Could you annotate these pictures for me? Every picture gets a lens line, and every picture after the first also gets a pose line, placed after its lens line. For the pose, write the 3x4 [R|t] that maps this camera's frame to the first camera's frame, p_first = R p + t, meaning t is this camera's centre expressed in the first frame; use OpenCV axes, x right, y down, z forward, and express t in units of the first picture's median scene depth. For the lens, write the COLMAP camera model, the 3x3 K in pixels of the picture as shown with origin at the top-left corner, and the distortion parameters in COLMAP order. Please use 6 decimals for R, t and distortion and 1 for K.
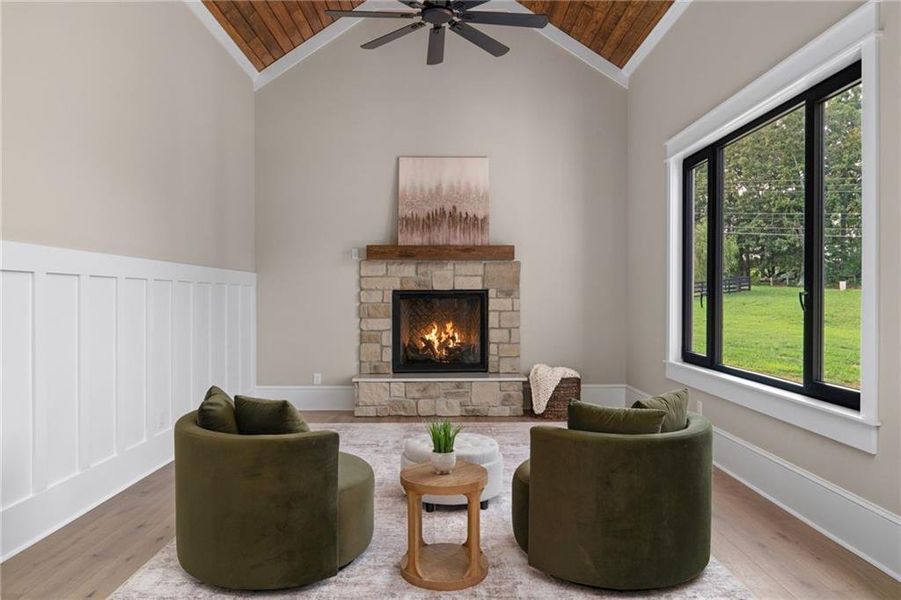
lens RADIAL K [[596.4, 0, 436.8], [0, 596.4, 302.5], [0, 0, 1]] dist [-0.060965, 0.026837]
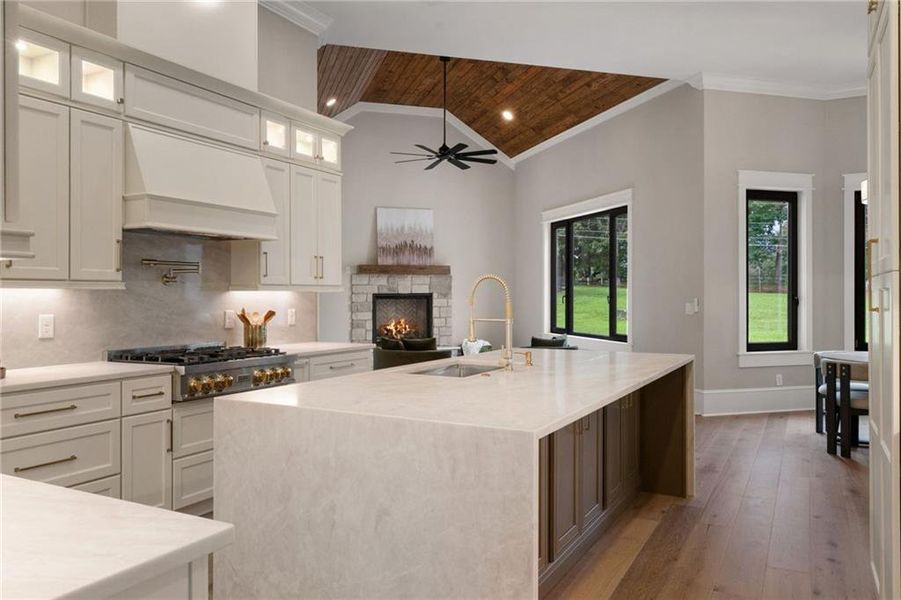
lens RADIAL K [[682.3, 0, 449.9], [0, 682.3, 285.1], [0, 0, 1]] dist [-0.001427, 0.008250]
pose [[0.949200, 0.001648, 0.314669, -0.442881], [0.006869, 0.999640, -0.025955, 0.004196], [-0.314599, 0.026798, 0.948846, -0.738135]]
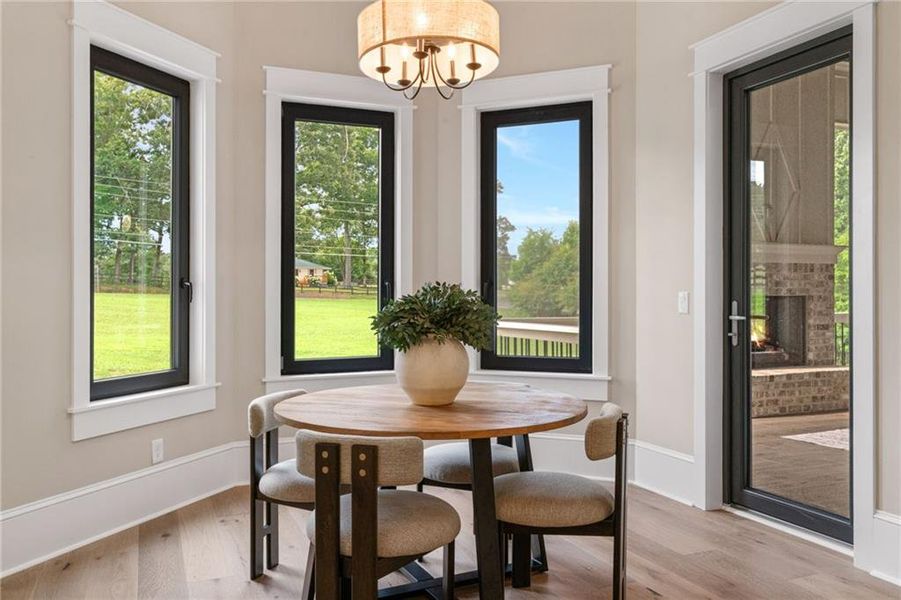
lens RADIAL K [[712.2, 0, 444.5], [0, 712.2, 289.7], [0, 0, 1]] dist [-0.004213, -0.013779]
pose [[0.361385, -0.000178, 0.932417, -0.006580], [0.020198, 0.999767, -0.007637, 0.014387], [-0.932198, 0.021593, 0.361305, -0.242626]]
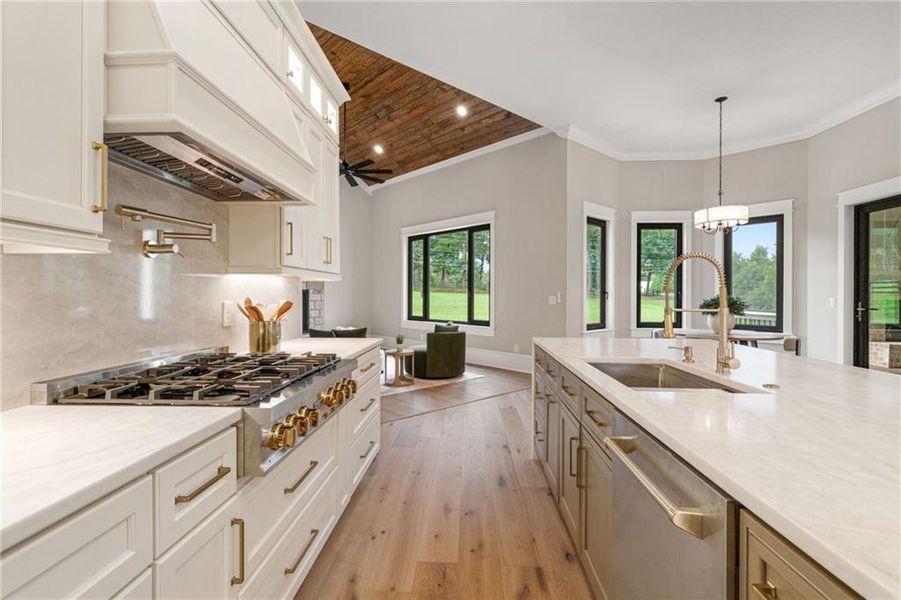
lens RADIAL K [[430.7, 0, 447.9], [0, 430.7, 289.3], [0, 0, 1]] dist [0.007415, -0.001103]
pose [[0.726872, 0.008283, 0.686723, -0.543815], [0.007857, 0.999762, -0.020376, 0.010002], [-0.686728, 0.020206, 0.726633, -0.317526]]
